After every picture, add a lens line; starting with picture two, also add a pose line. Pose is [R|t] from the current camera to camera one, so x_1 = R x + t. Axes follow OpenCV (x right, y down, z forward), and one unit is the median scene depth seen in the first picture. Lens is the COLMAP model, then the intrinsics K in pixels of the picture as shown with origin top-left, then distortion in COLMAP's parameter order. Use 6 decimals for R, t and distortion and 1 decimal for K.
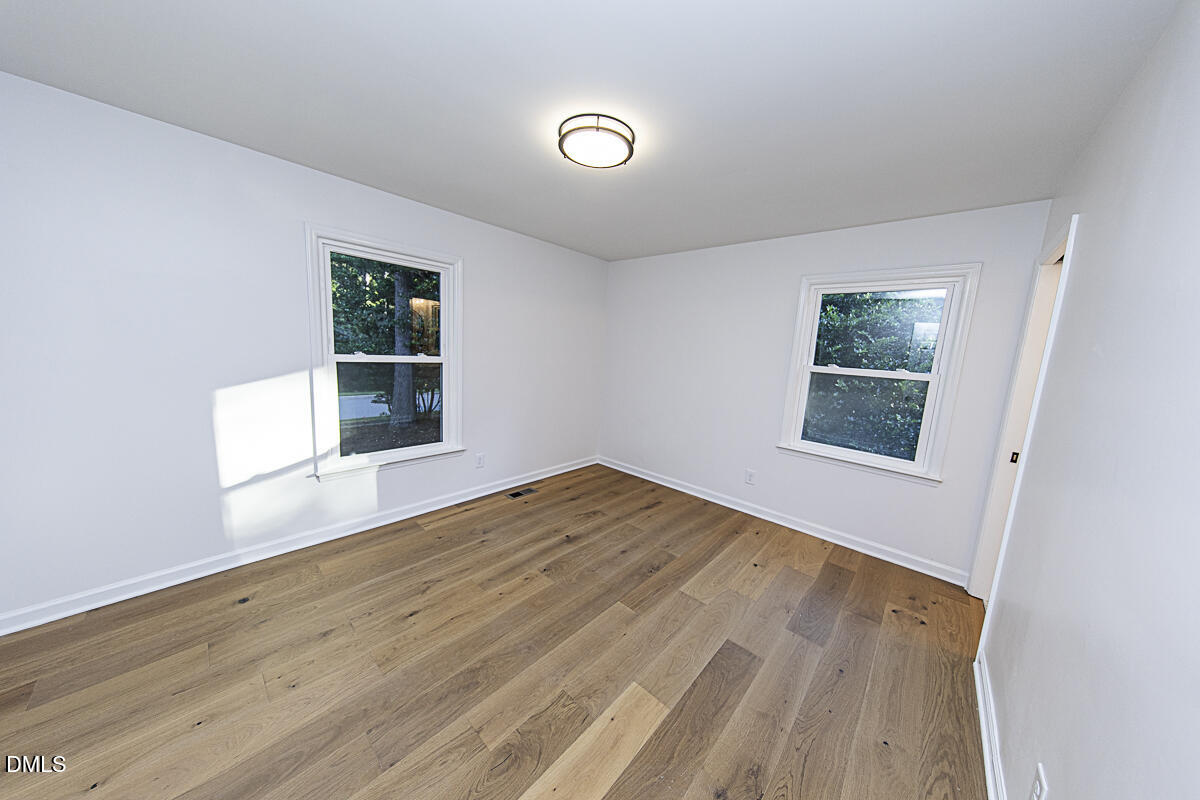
lens RADIAL K [[375.1, 0, 599.2], [0, 375.1, 400.0], [0, 0, 1]] dist [0.007780, -0.000880]
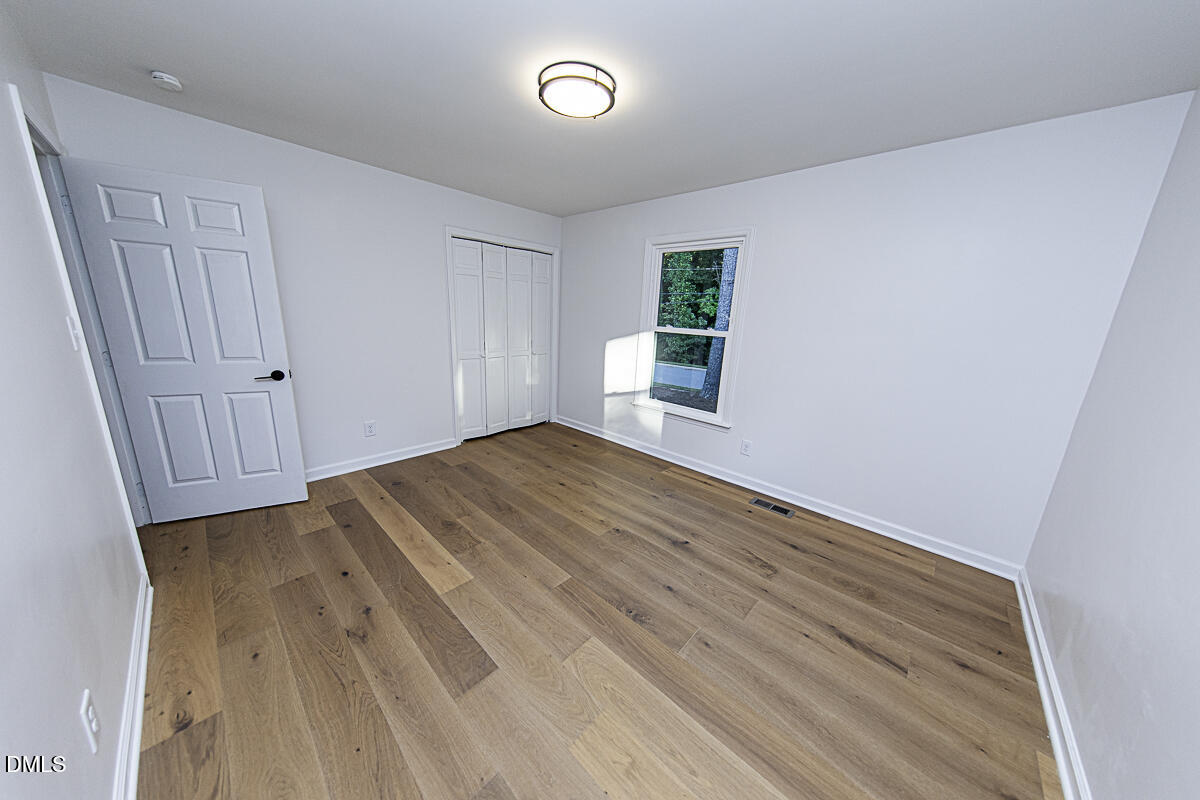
lens RADIAL K [[375.1, 0, 601.7], [0, 375.1, 400.2], [0, 0, 1]] dist [0.007780, -0.000880]
pose [[-0.008066, 0.177034, -0.984172, 0.721763], [-0.188820, 0.966229, 0.175354, -0.056595], [0.981979, 0.187246, 0.025634, 0.776023]]
